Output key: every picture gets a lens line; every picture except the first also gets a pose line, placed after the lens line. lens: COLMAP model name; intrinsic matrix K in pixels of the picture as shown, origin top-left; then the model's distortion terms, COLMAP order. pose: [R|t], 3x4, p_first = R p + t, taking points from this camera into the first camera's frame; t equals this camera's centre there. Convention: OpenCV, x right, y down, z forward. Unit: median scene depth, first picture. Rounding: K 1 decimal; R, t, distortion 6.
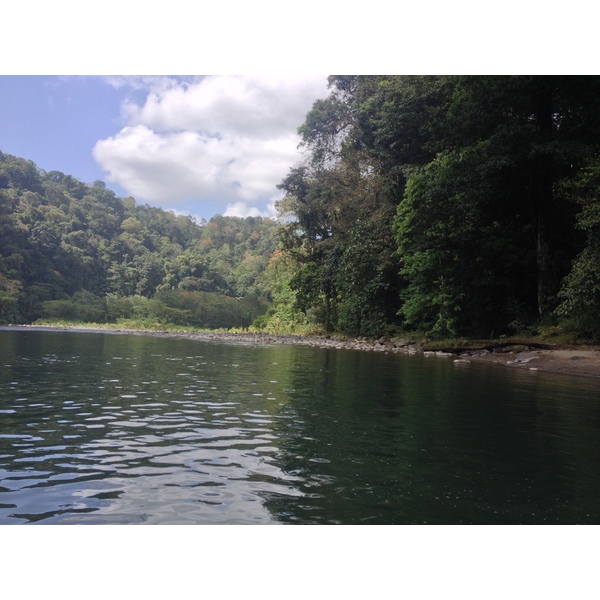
lens RADIAL K [[568.2, 0, 299.7], [0, 568.2, 299.9], [0, 0, 1]] dist [0.025187, 0.000000]
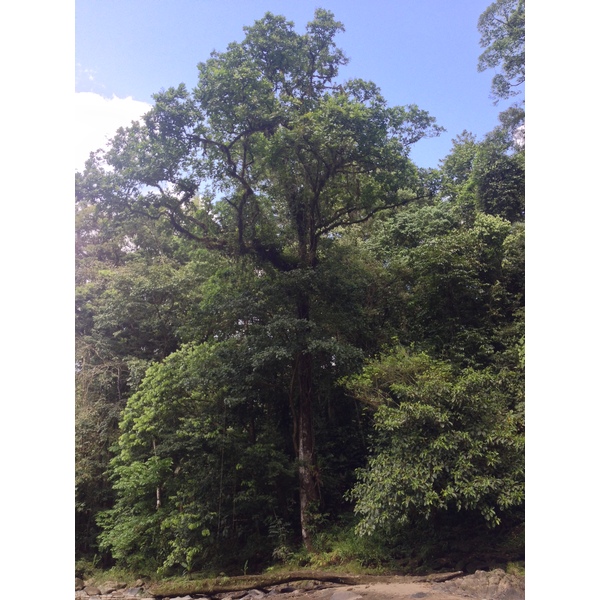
lens RADIAL K [[568.2, 0, 300.5], [0, 568.2, 300.8], [0, 0, 1]] dist [0.025187, 0.000000]
pose [[0.843105, 0.187656, 0.503943, -0.061011], [0.013116, 0.929681, -0.368133, 0.008231], [-0.537589, 0.316985, 0.781357, 0.190678]]
